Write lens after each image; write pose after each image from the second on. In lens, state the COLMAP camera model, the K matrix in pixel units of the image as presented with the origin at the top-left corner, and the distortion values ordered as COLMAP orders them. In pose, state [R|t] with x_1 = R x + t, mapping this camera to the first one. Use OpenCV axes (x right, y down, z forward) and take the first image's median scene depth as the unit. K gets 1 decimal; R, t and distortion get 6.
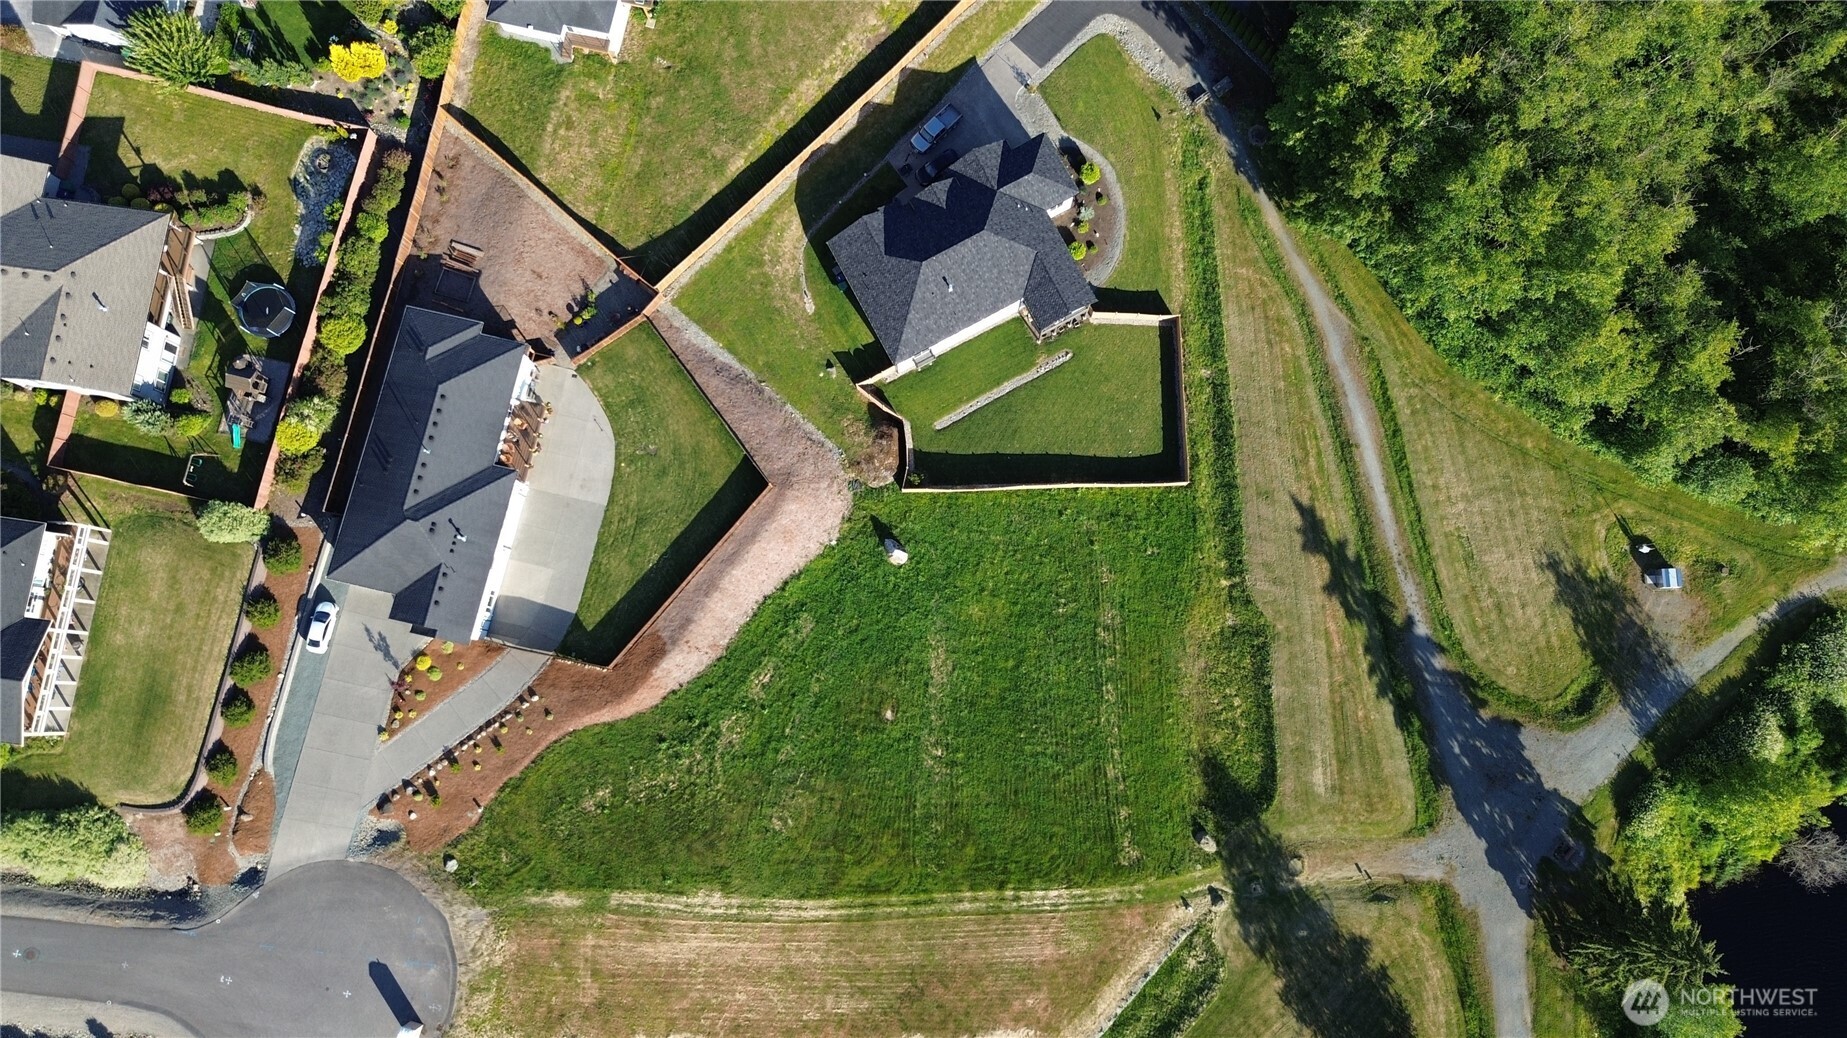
lens RADIAL K [[1301.2, 0, 930.5], [0, 1301.2, 526.4], [0, 0, 1]] dist [0.053744, -0.040677]
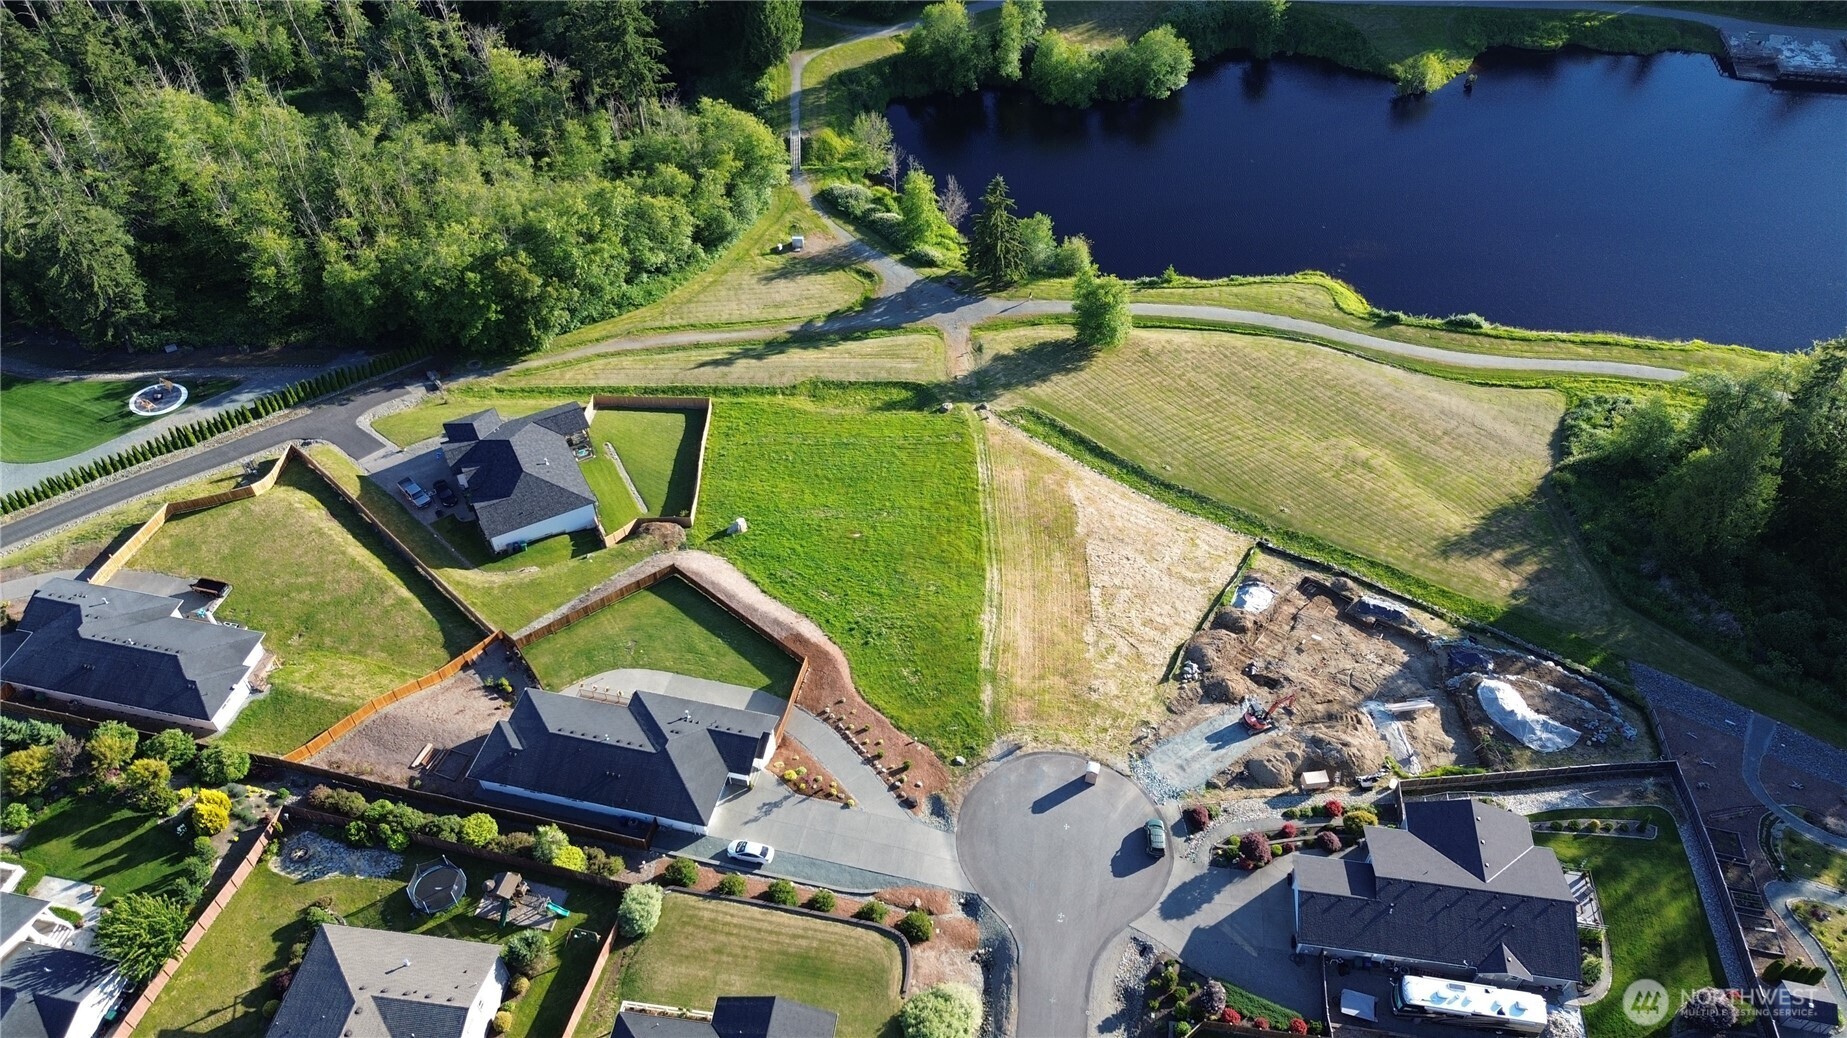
lens RADIAL K [[1297.5, 0, 931.2], [0, 1297.5, 517.0], [0, 0, 1]] dist [0.095933, -0.121426]
pose [[0.003037, -0.716005, 0.698088, -0.978984], [0.988533, 0.107546, 0.106006, 0.076283], [-0.150977, 0.689761, 0.708121, 0.002473]]
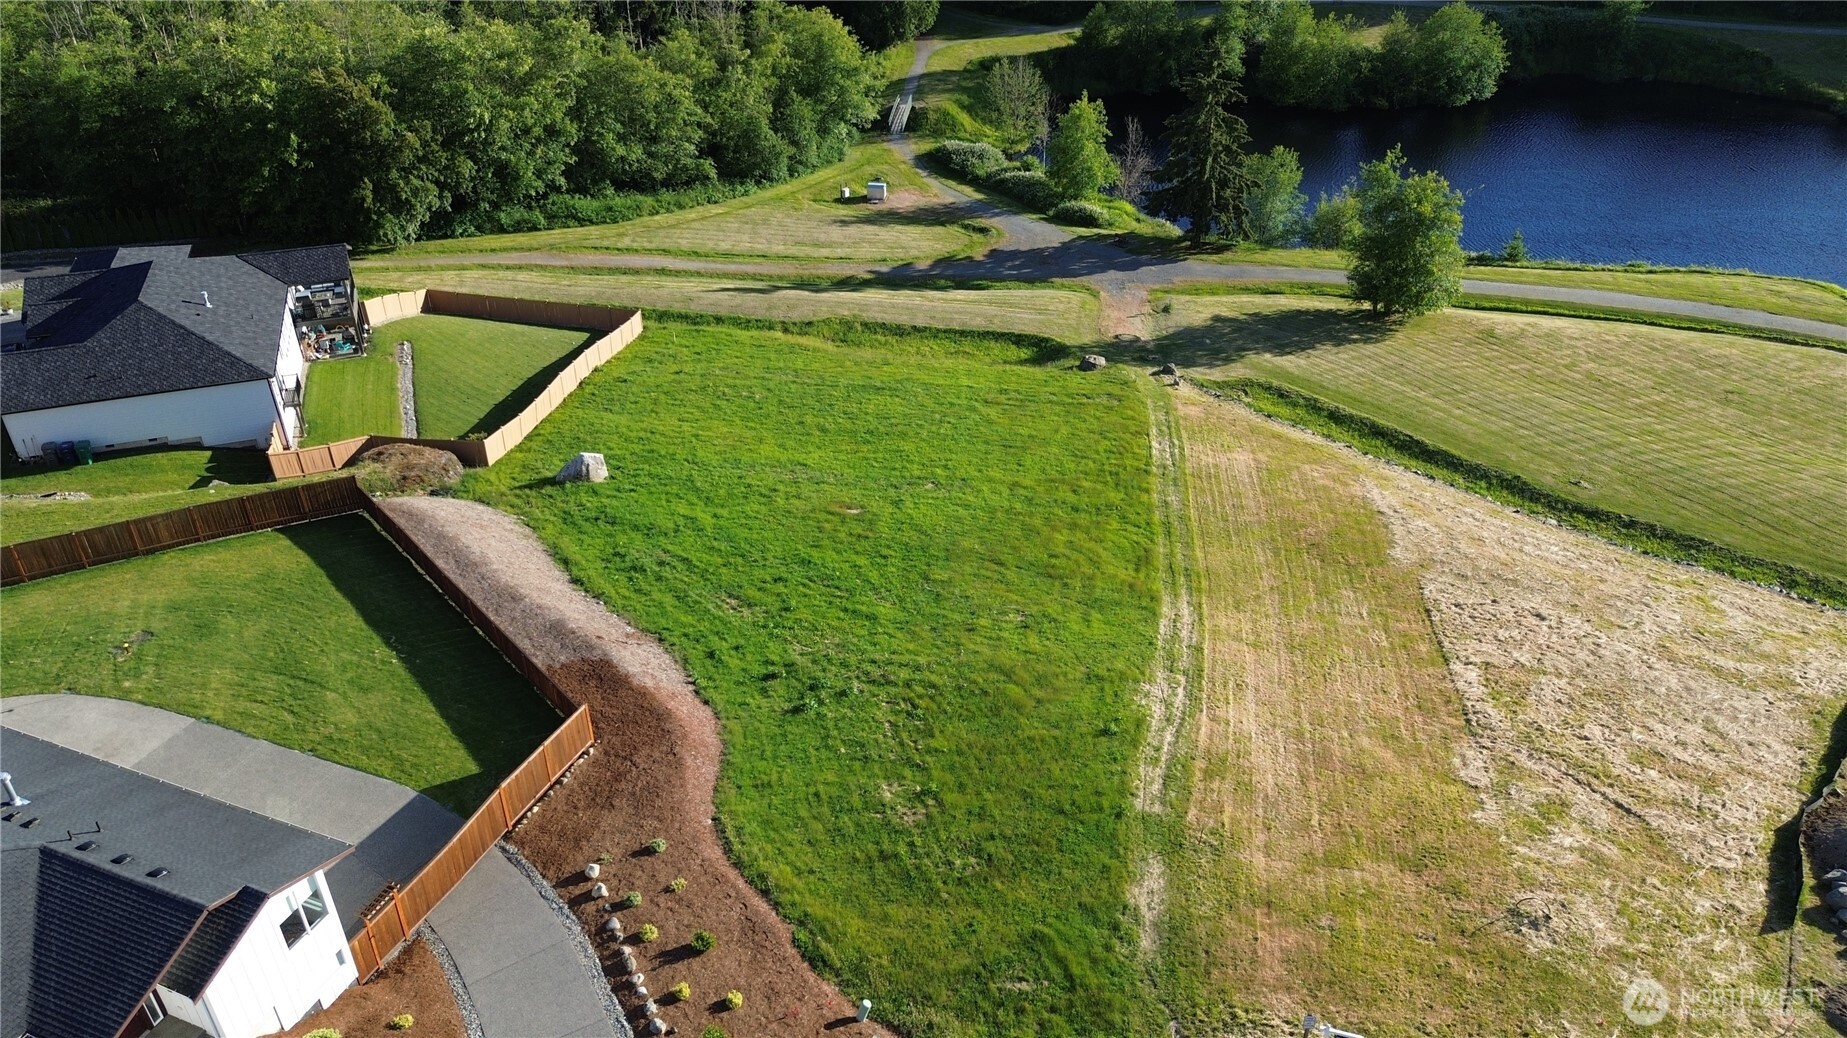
lens RADIAL K [[1301.2, 0, 930.5], [0, 1301.2, 526.4], [0, 0, 1]] dist [0.053744, -0.040677]
pose [[0.155428, -0.525028, 0.836772, -0.515727], [0.977163, 0.205960, -0.052277, 0.211725], [-0.144895, 0.825788, 0.545050, 0.686639]]
